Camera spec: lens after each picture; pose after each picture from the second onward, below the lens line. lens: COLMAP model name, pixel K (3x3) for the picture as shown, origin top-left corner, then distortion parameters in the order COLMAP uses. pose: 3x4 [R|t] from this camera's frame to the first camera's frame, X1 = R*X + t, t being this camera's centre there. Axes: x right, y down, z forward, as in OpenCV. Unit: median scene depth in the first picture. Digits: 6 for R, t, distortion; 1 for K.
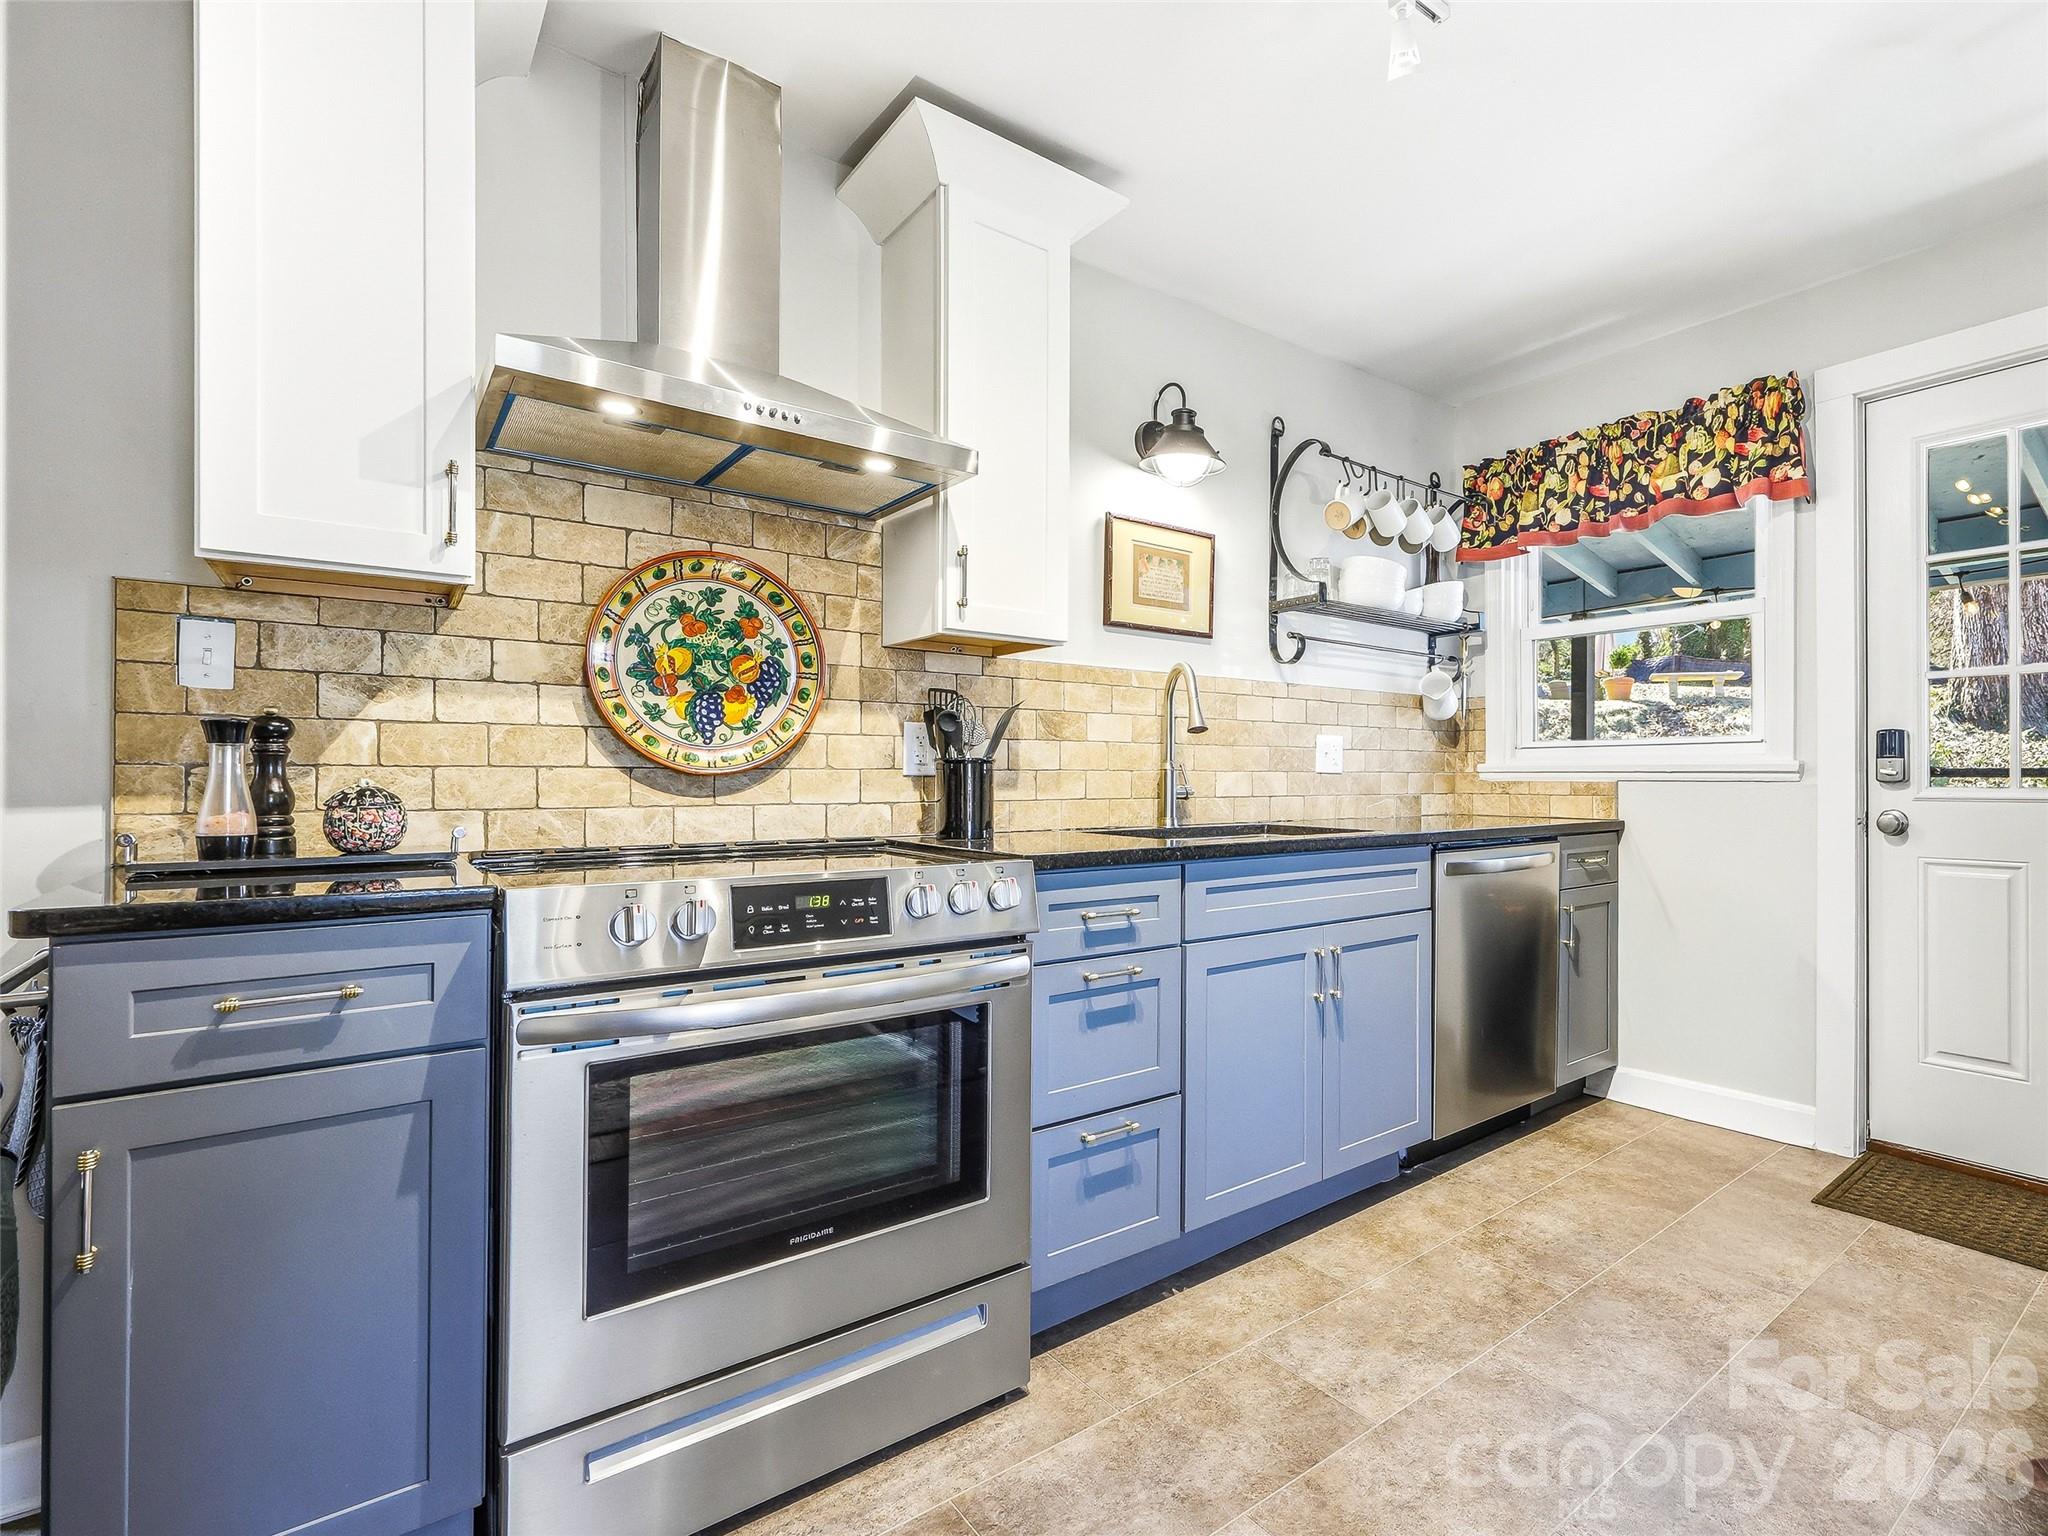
lens RADIAL K [[979.3, 0, 1192.7], [0, 979.3, 774.1], [0, 0, 1]] dist [0.000594, -0.000080]
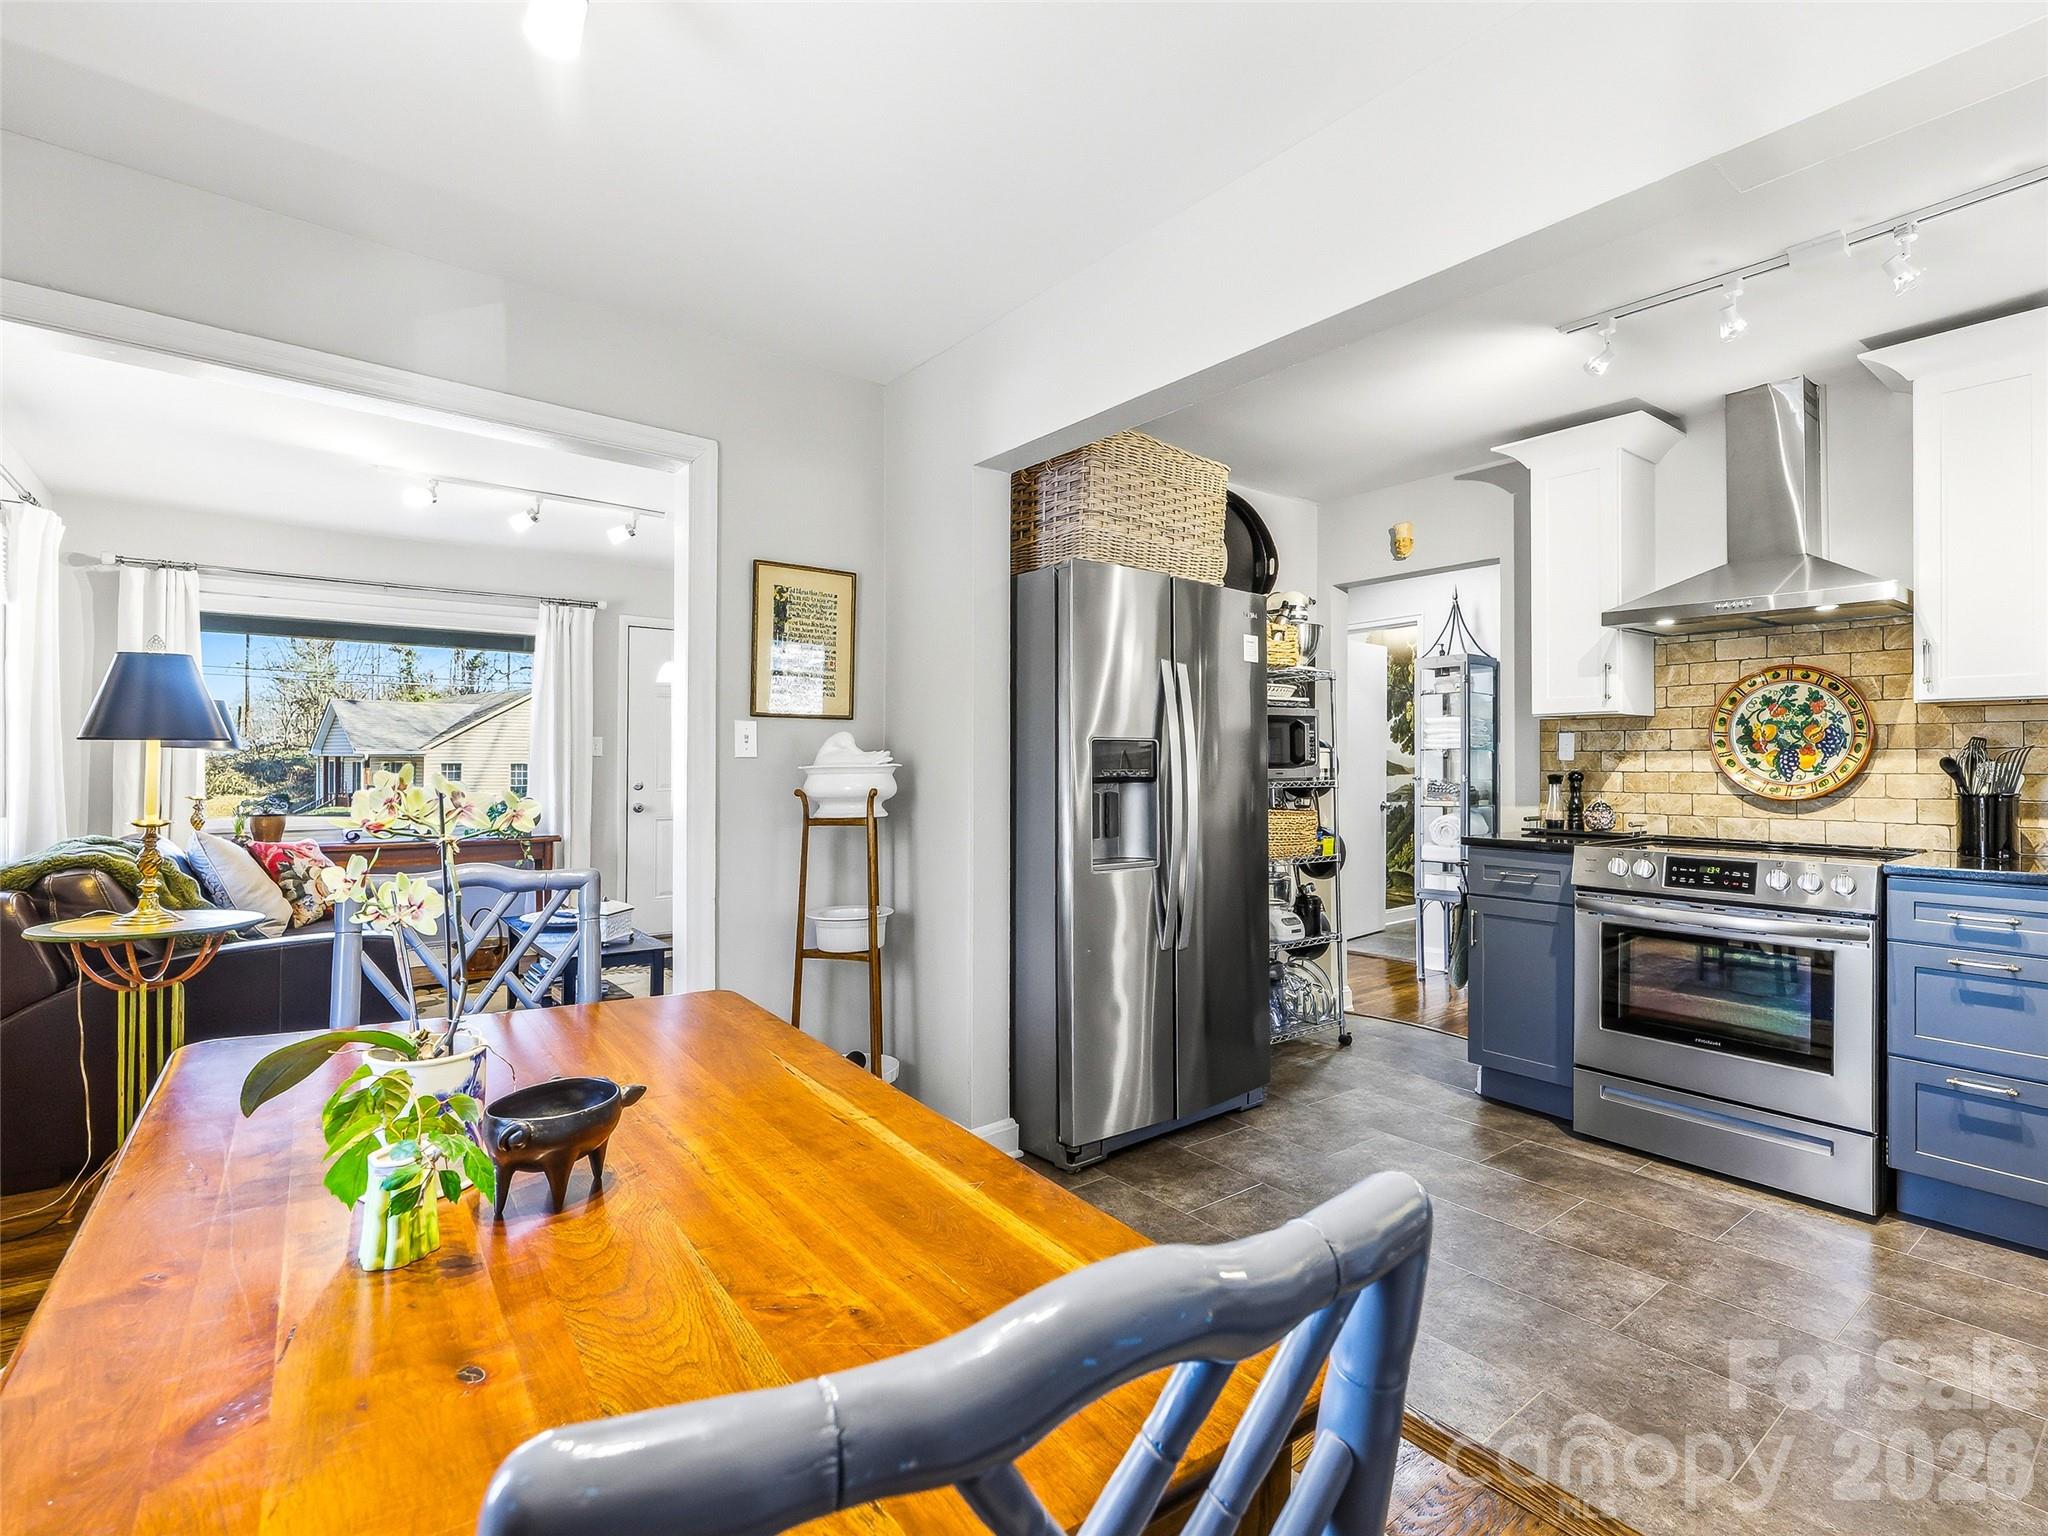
lens RADIAL K [[1007.4, 0, 1028.4], [0, 1007.4, 757.6], [0, 0, 1]] dist [-0.001694, -0.000085]
pose [[-0.047138, -0.009872, -0.998840, 1.226244], [-0.001657, 0.999951, -0.009804, -0.051386], [0.998887, 0.001193, -0.047152, -0.184114]]
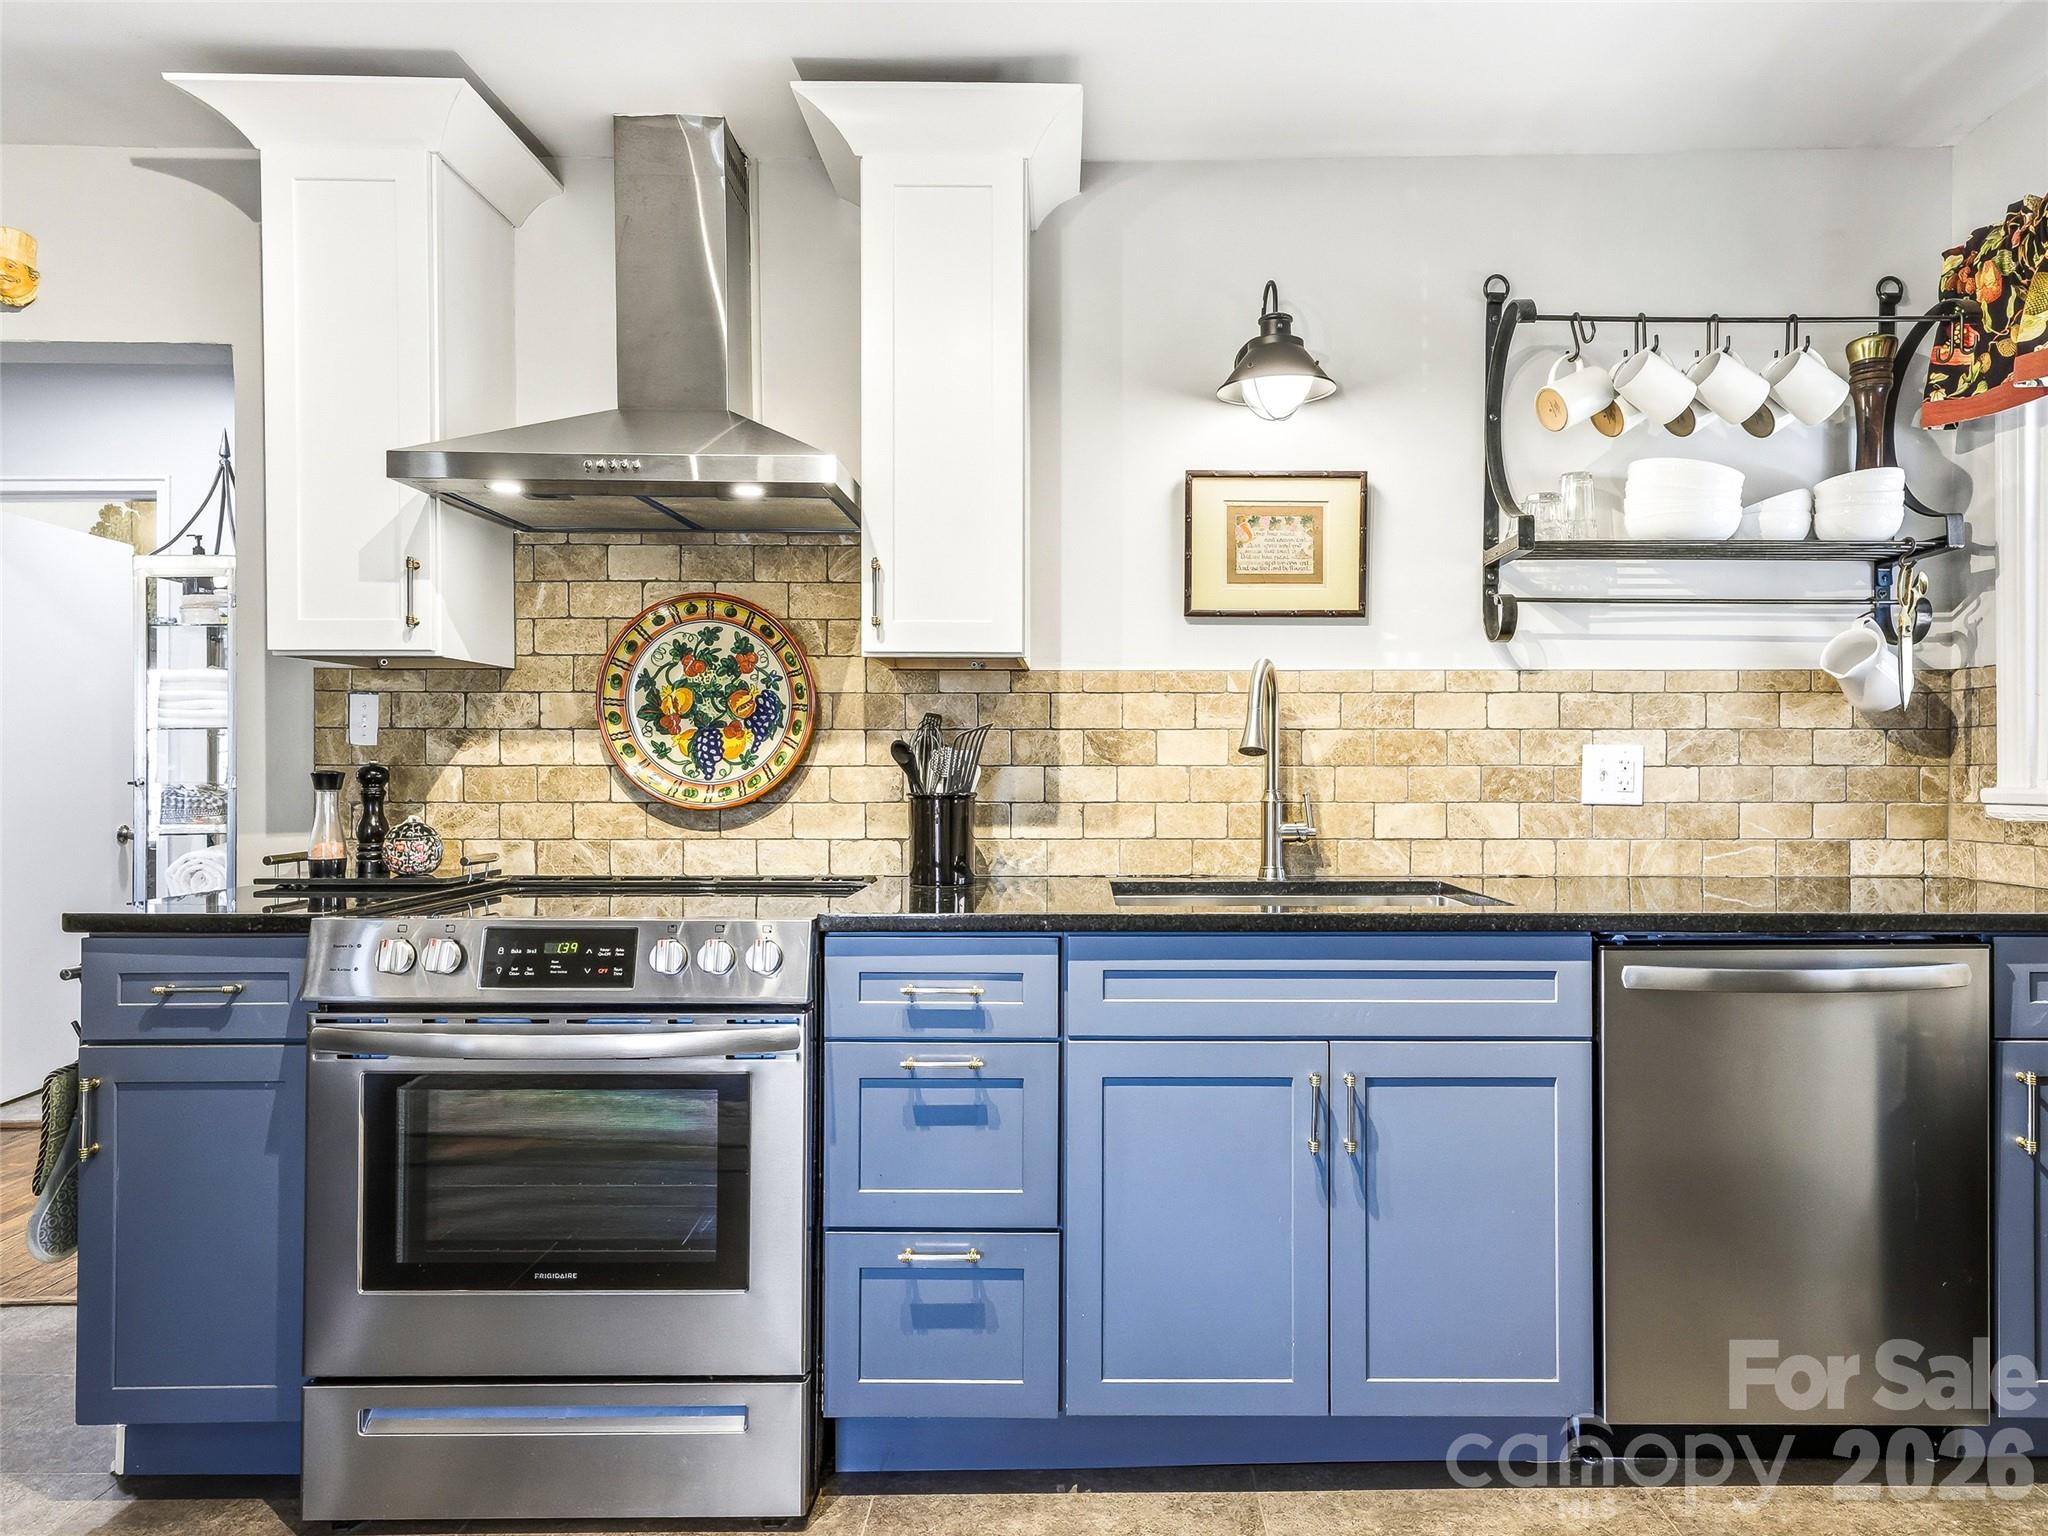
lens RADIAL K [[1210.8, 0, 1117.3], [0, 1210.8, 767.3], [0, 0, 1]] dist [0.018319, 0.000321]
pose [[0.767493, -0.001805, -0.641055, 0.643252], [0.002446, 0.999997, 0.000113, -0.042085], [0.641053, -0.001655, 0.767495, 0.293880]]
